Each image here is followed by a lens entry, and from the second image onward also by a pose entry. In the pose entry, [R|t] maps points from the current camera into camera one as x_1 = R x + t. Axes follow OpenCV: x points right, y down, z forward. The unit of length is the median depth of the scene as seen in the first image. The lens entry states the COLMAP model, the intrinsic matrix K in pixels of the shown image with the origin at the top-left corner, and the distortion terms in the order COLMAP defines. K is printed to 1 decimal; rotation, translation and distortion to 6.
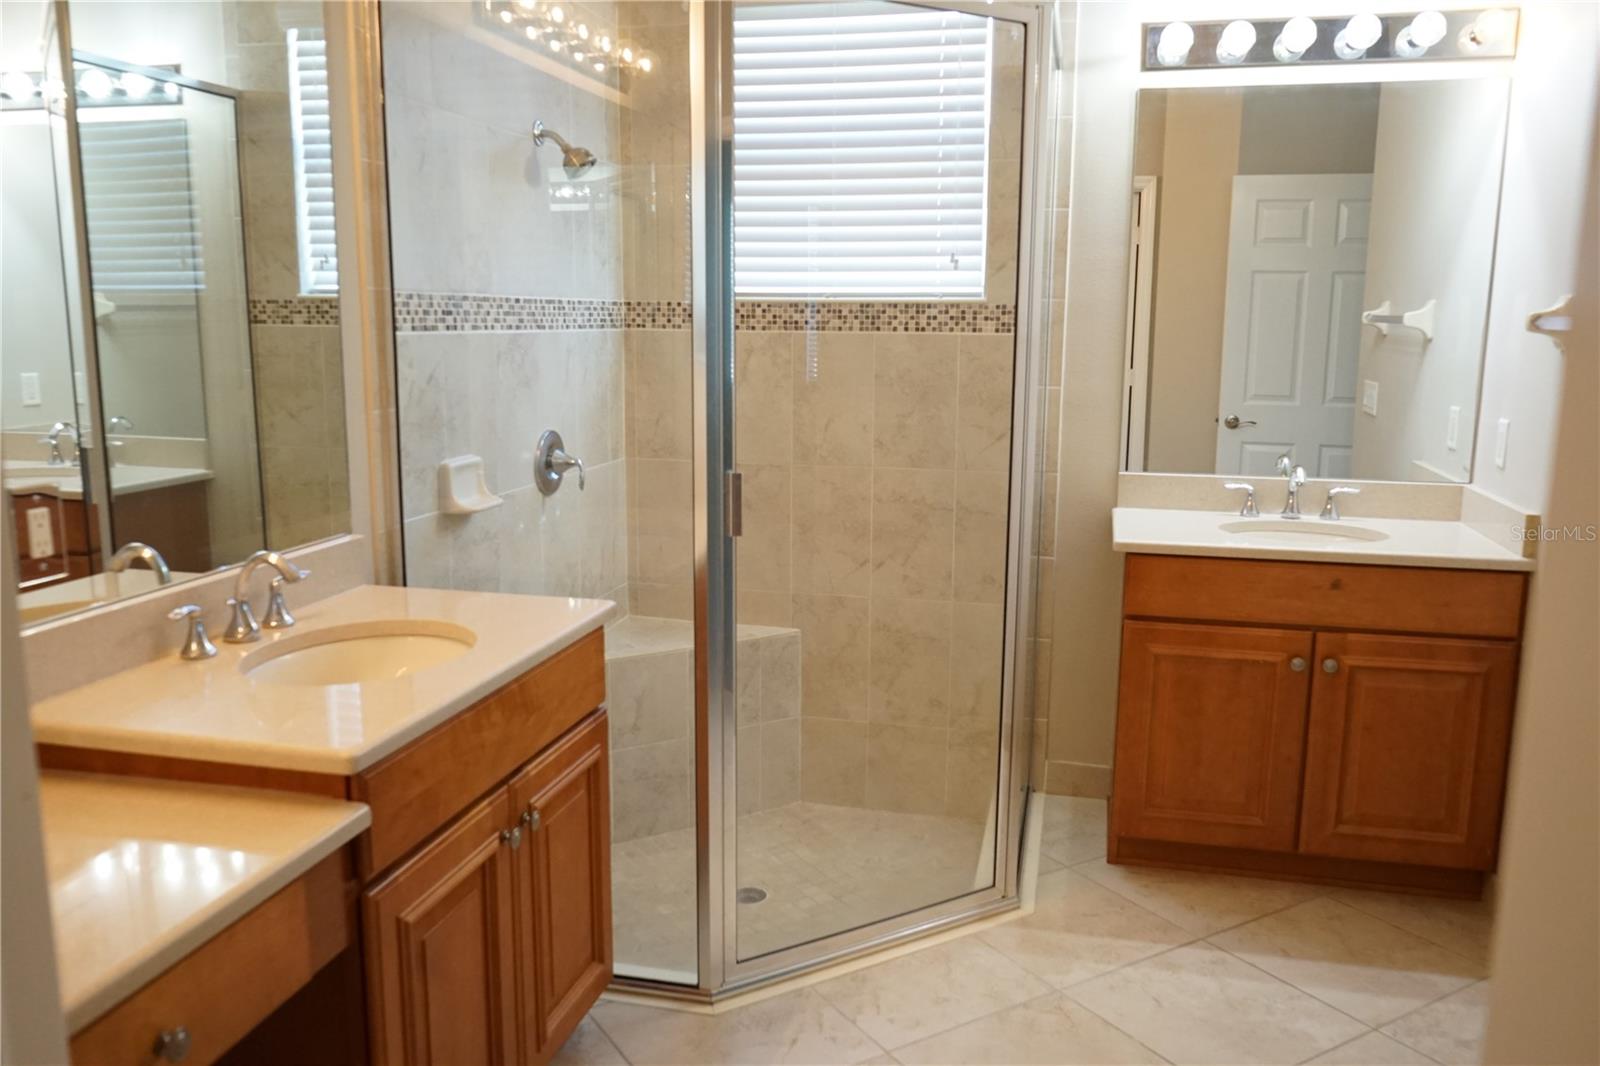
lens RADIAL K [[1262.0, 0, 792.5], [0, 1262.0, 533.9], [0, 0, 1]] dist [-0.019221, 0.009523]
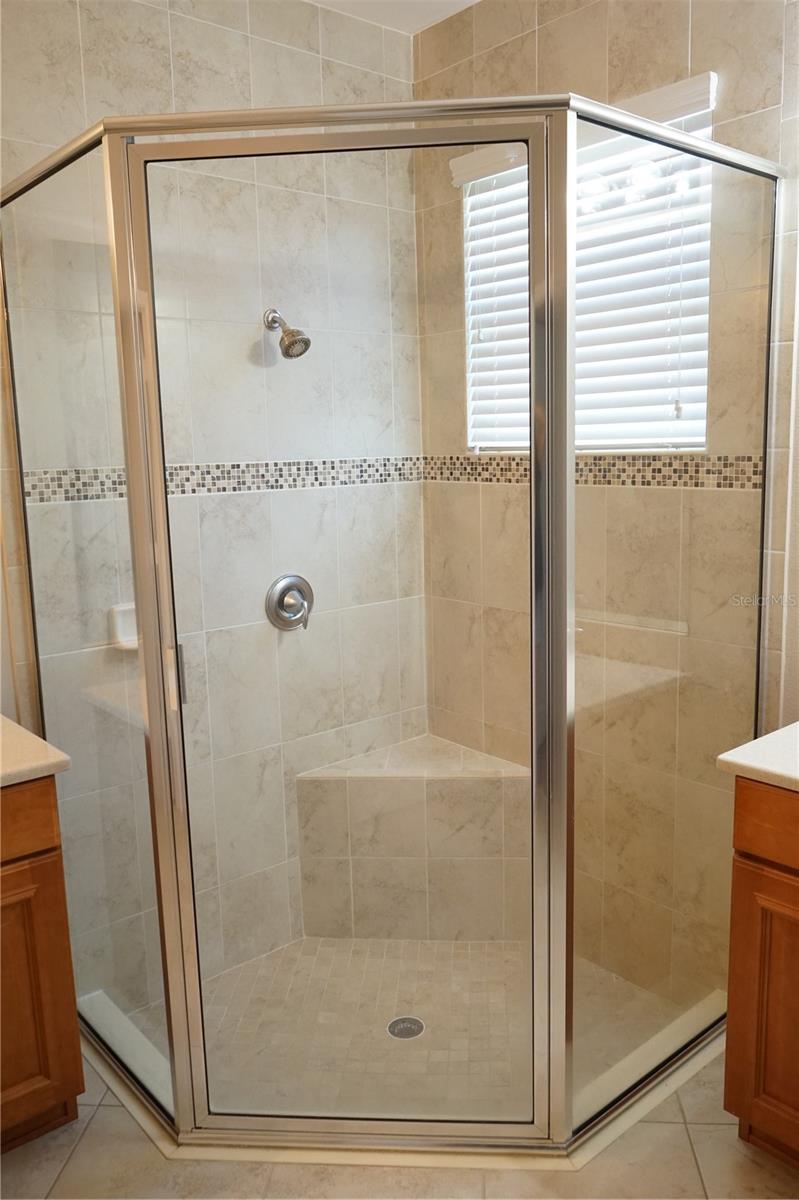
lens RADIAL K [[946.5, 0, 403.3], [0, 946.5, 594.2], [0, 0, 1]] dist [-0.019221, 0.009523]
pose [[0.811388, 0.065417, -0.580836, 0.369782], [-0.068842, 0.997496, 0.016175, -0.079445], [0.580440, 0.026862, 0.813860, 0.328987]]
